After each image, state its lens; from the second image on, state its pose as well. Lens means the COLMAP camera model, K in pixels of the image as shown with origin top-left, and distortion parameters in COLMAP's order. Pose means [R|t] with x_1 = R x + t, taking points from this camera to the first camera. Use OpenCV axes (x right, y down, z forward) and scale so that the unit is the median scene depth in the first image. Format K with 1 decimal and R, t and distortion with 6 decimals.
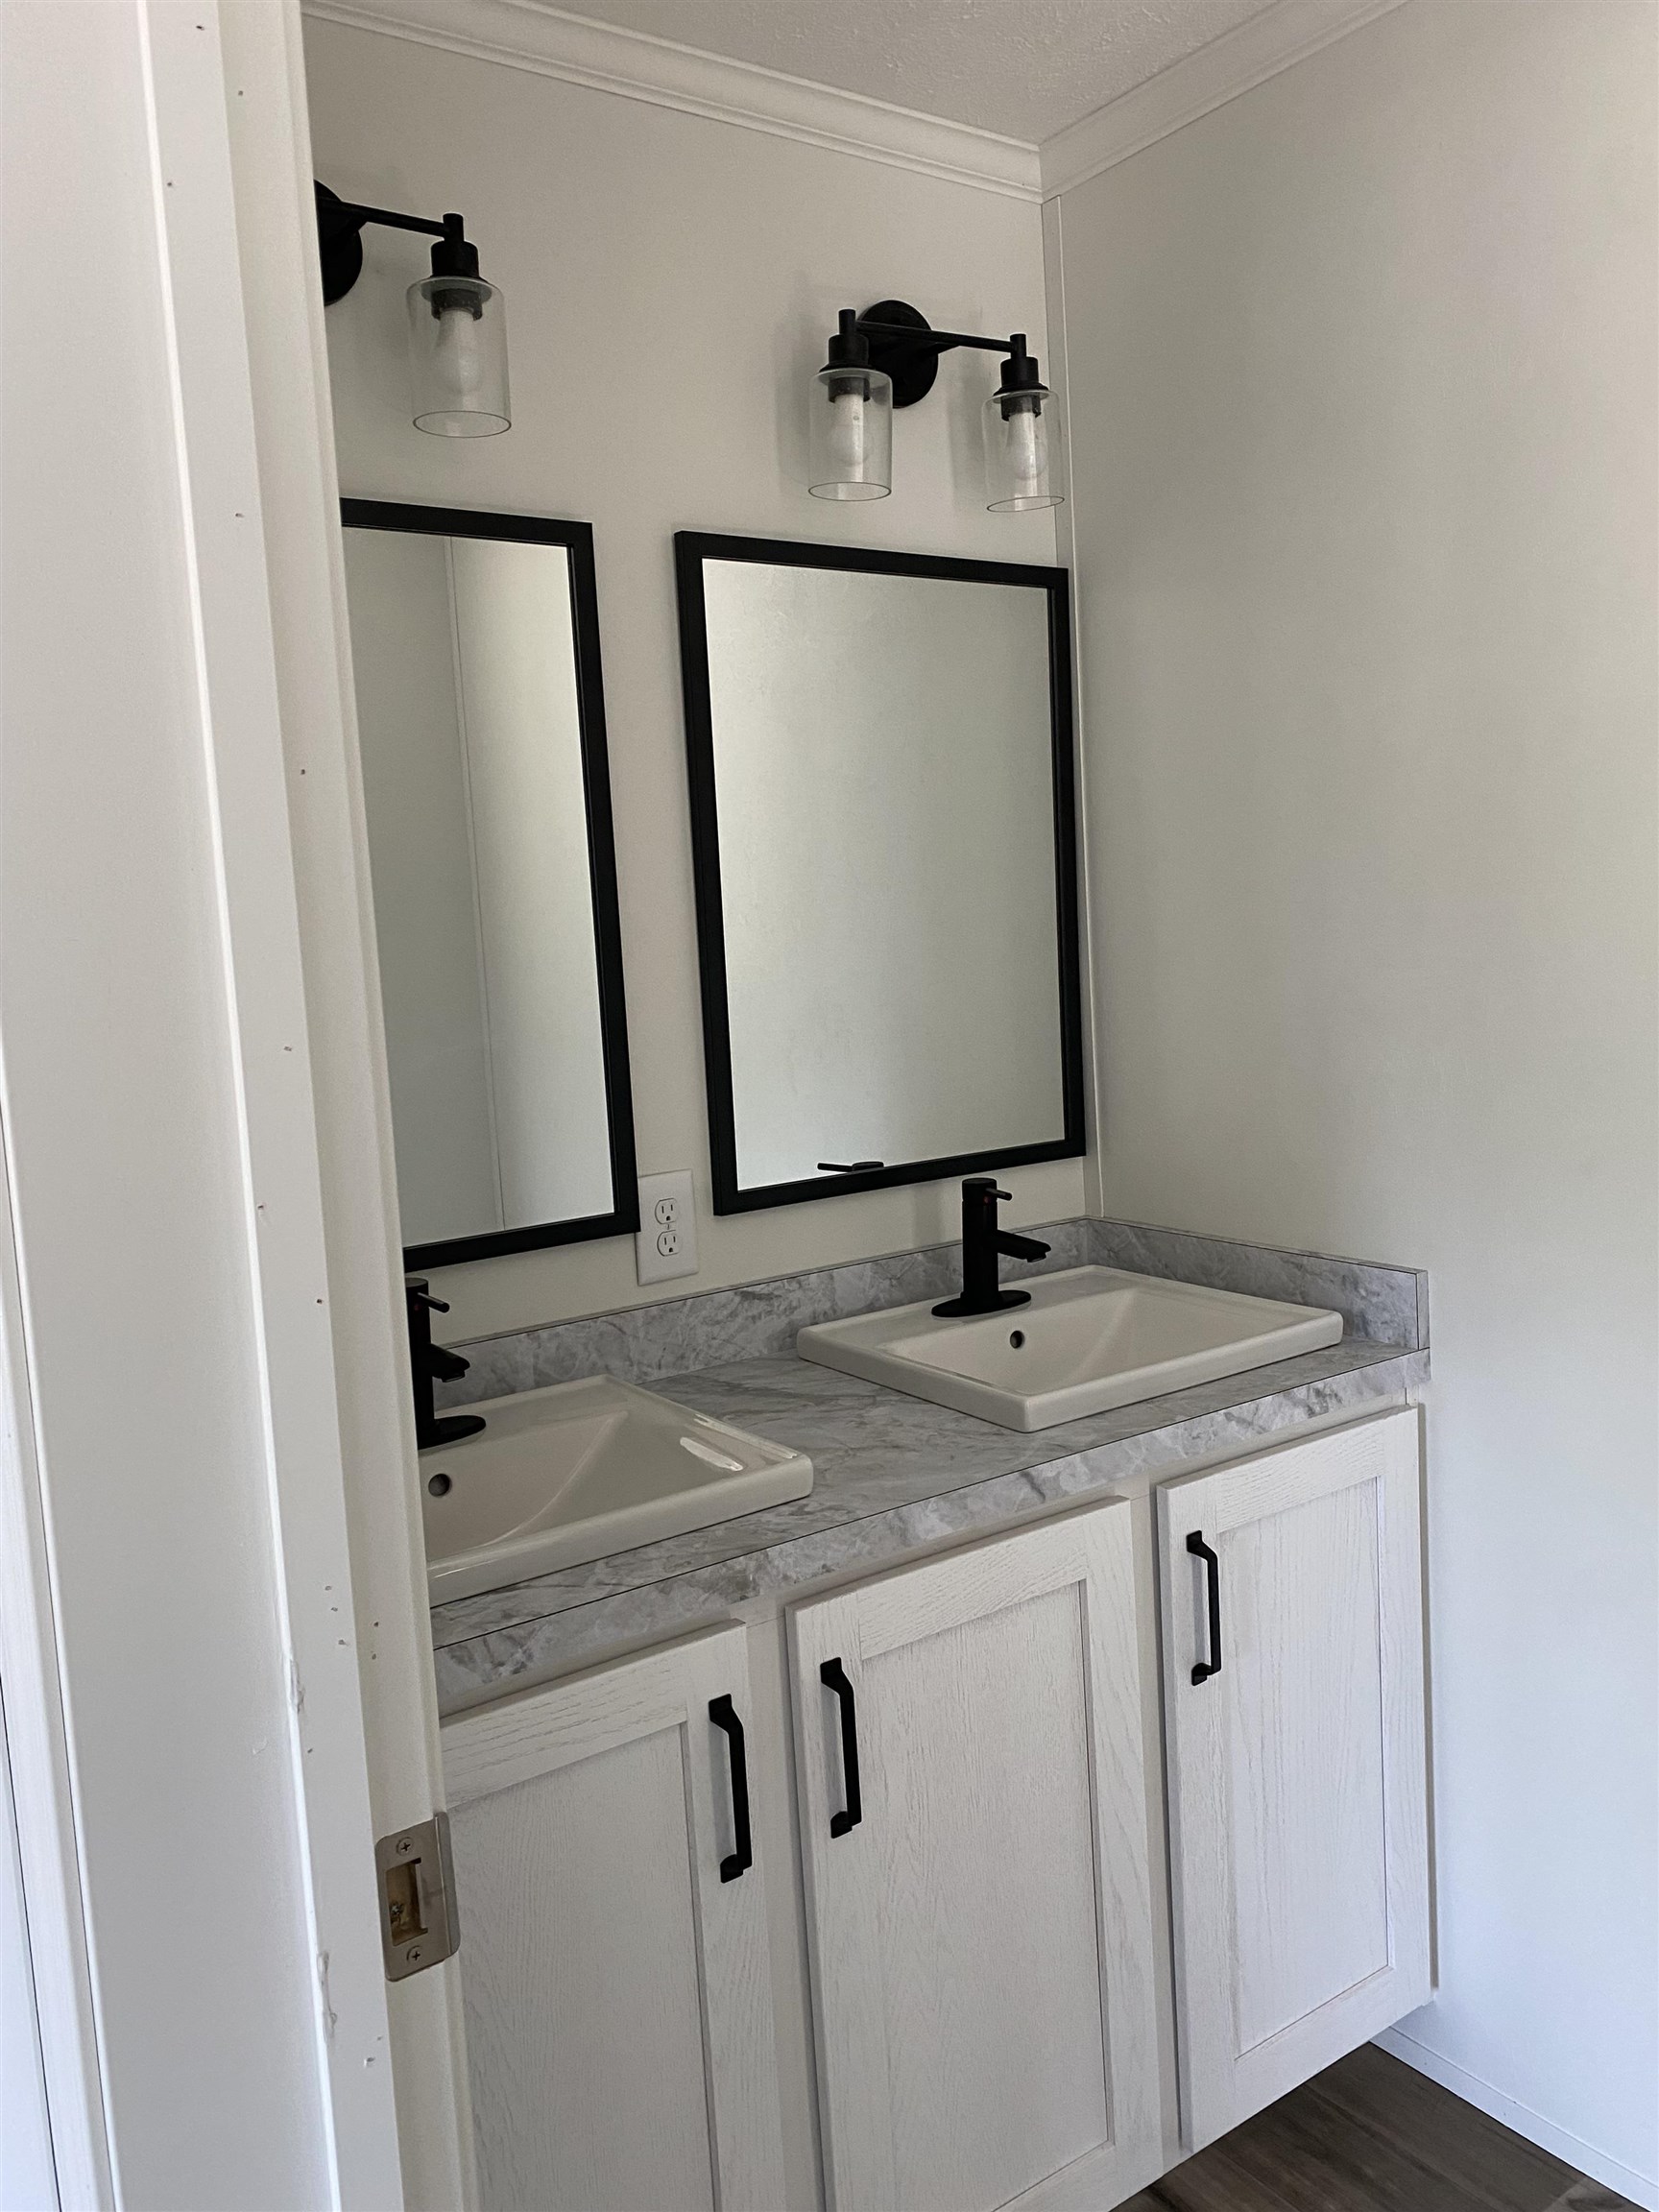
lens RADIAL K [[1700.4, 0, 811.1], [0, 1700.4, 1069.3], [0, 0, 1]] dist [0.027561, -0.040256]
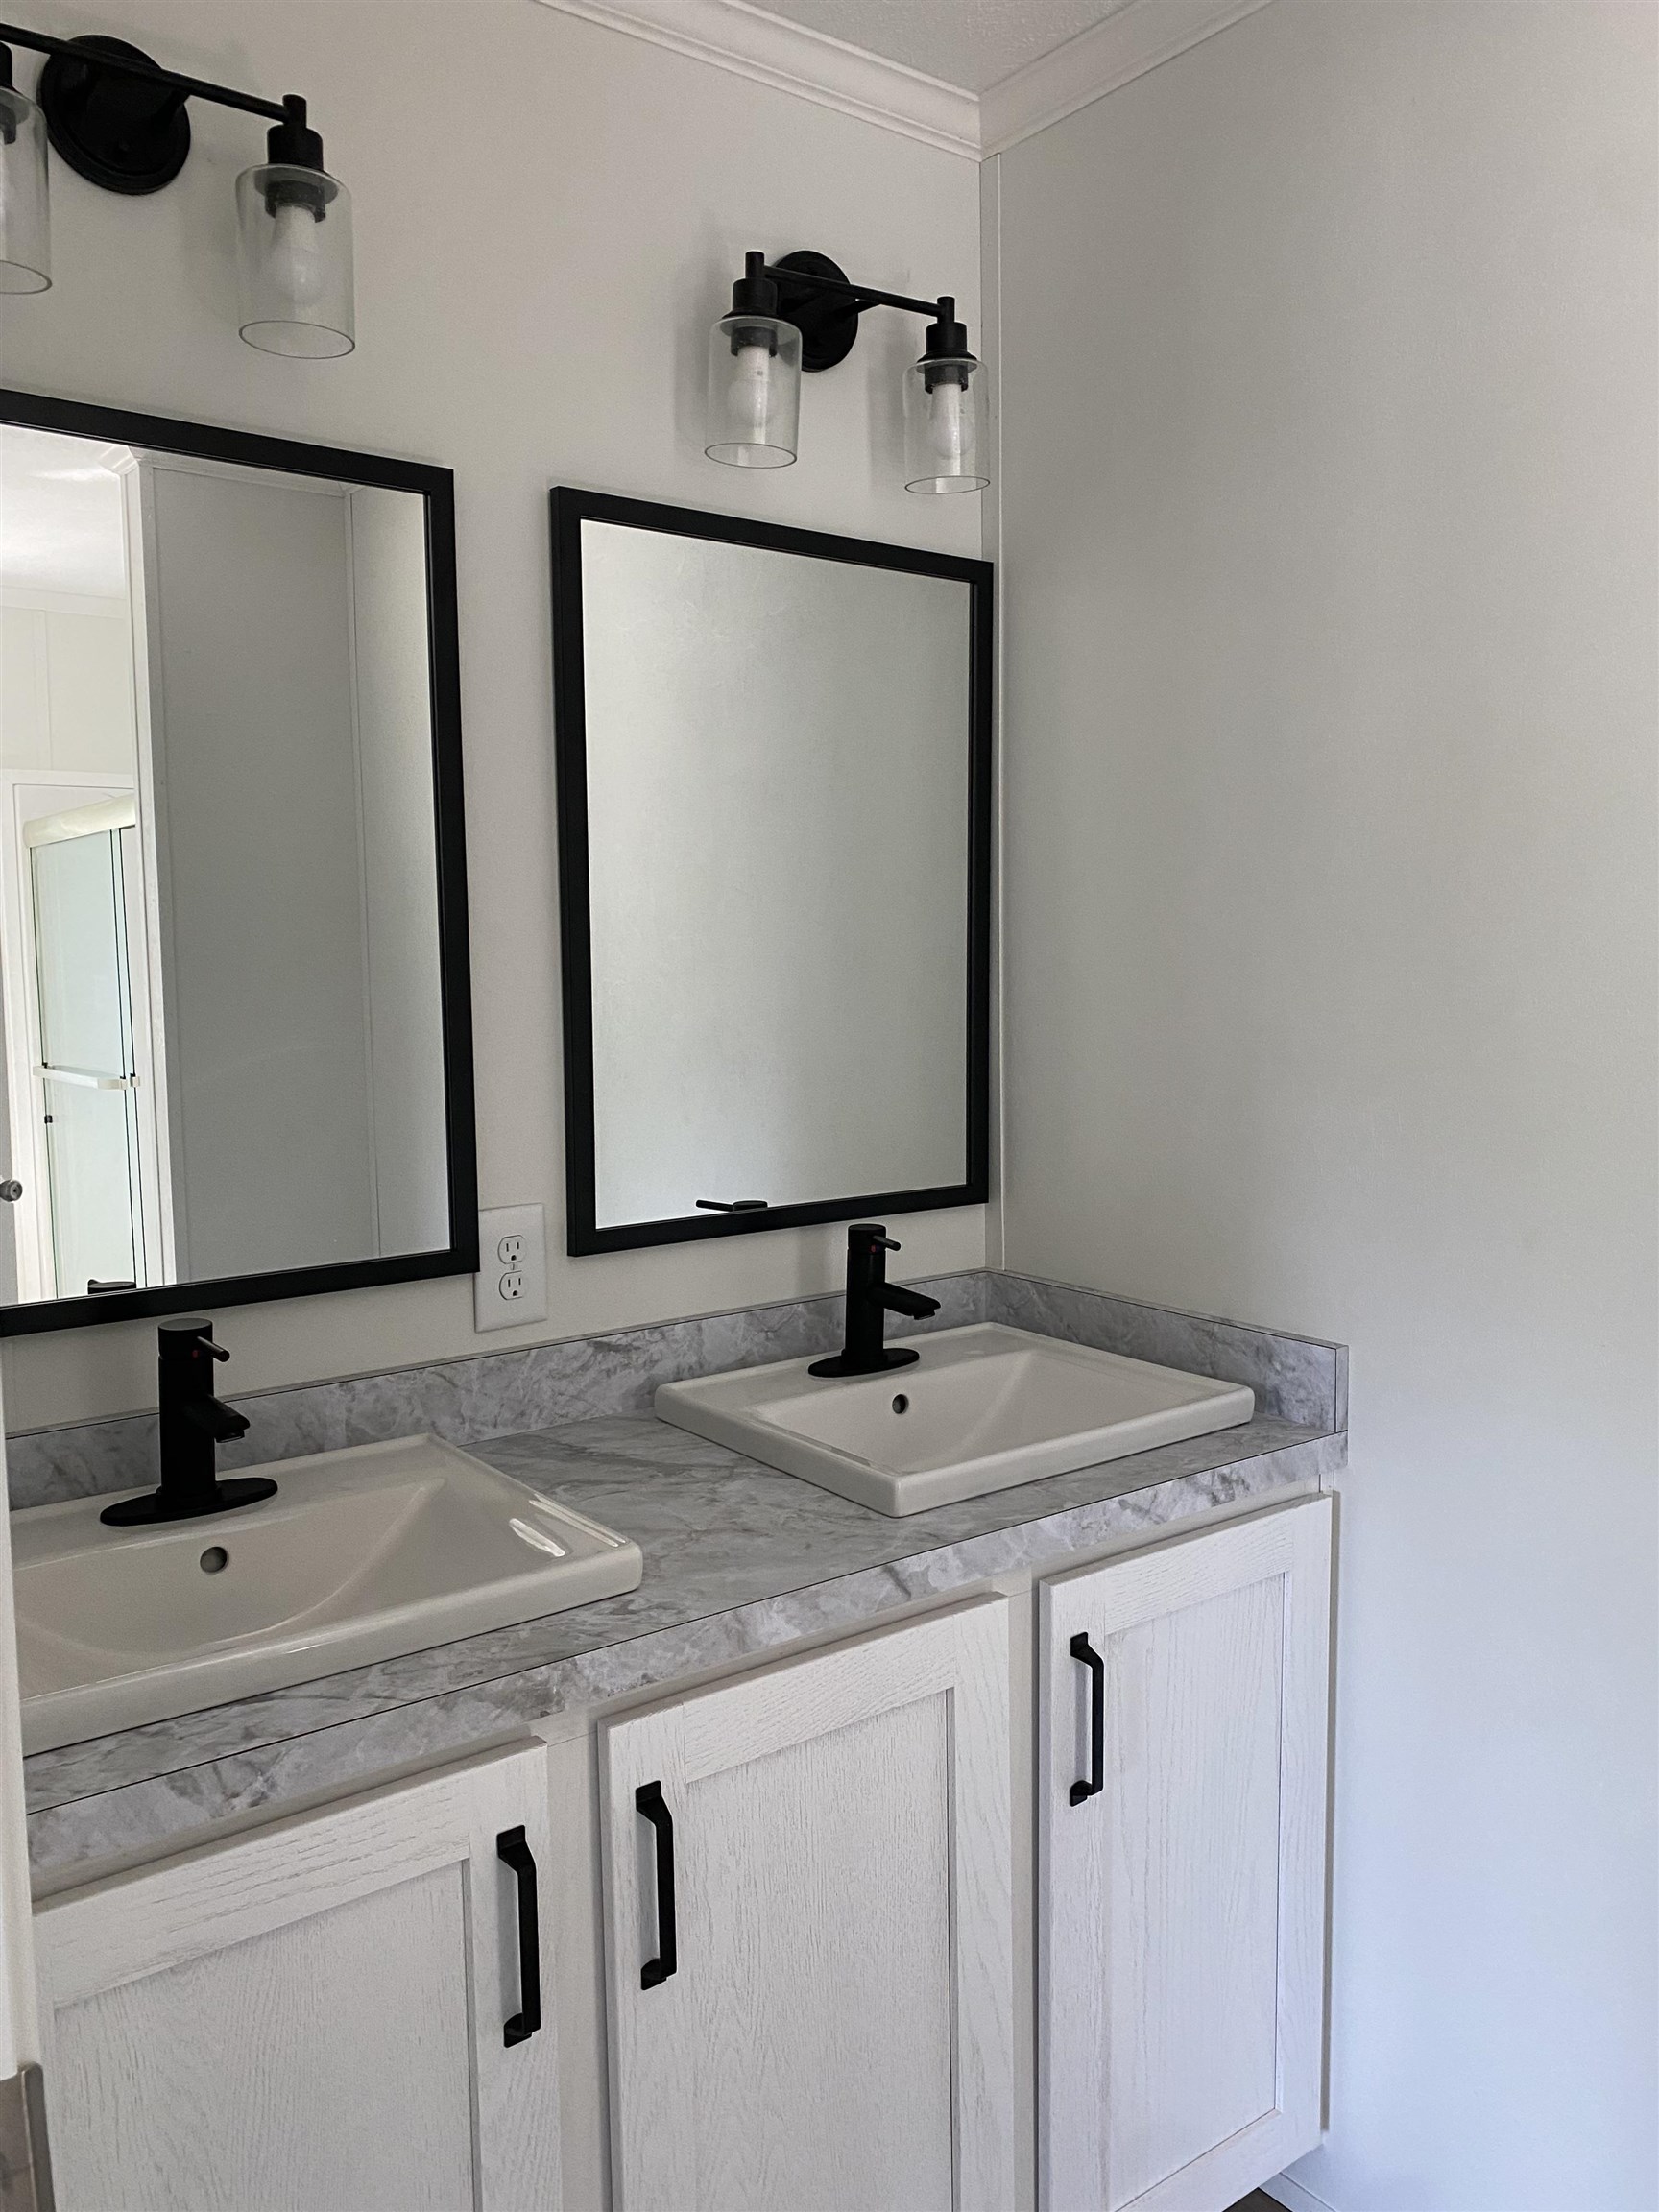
lens RADIAL K [[1683.5, 0, 829.5], [0, 1683.5, 1106.0], [0, 0, 1]] dist [0.013402, -0.012658]
pose [[0.998125, 0.040137, 0.046202, 0.040396], [-0.040265, 0.999187, 0.001822, -0.000038], [-0.046091, -0.003679, 0.998930, 0.121007]]
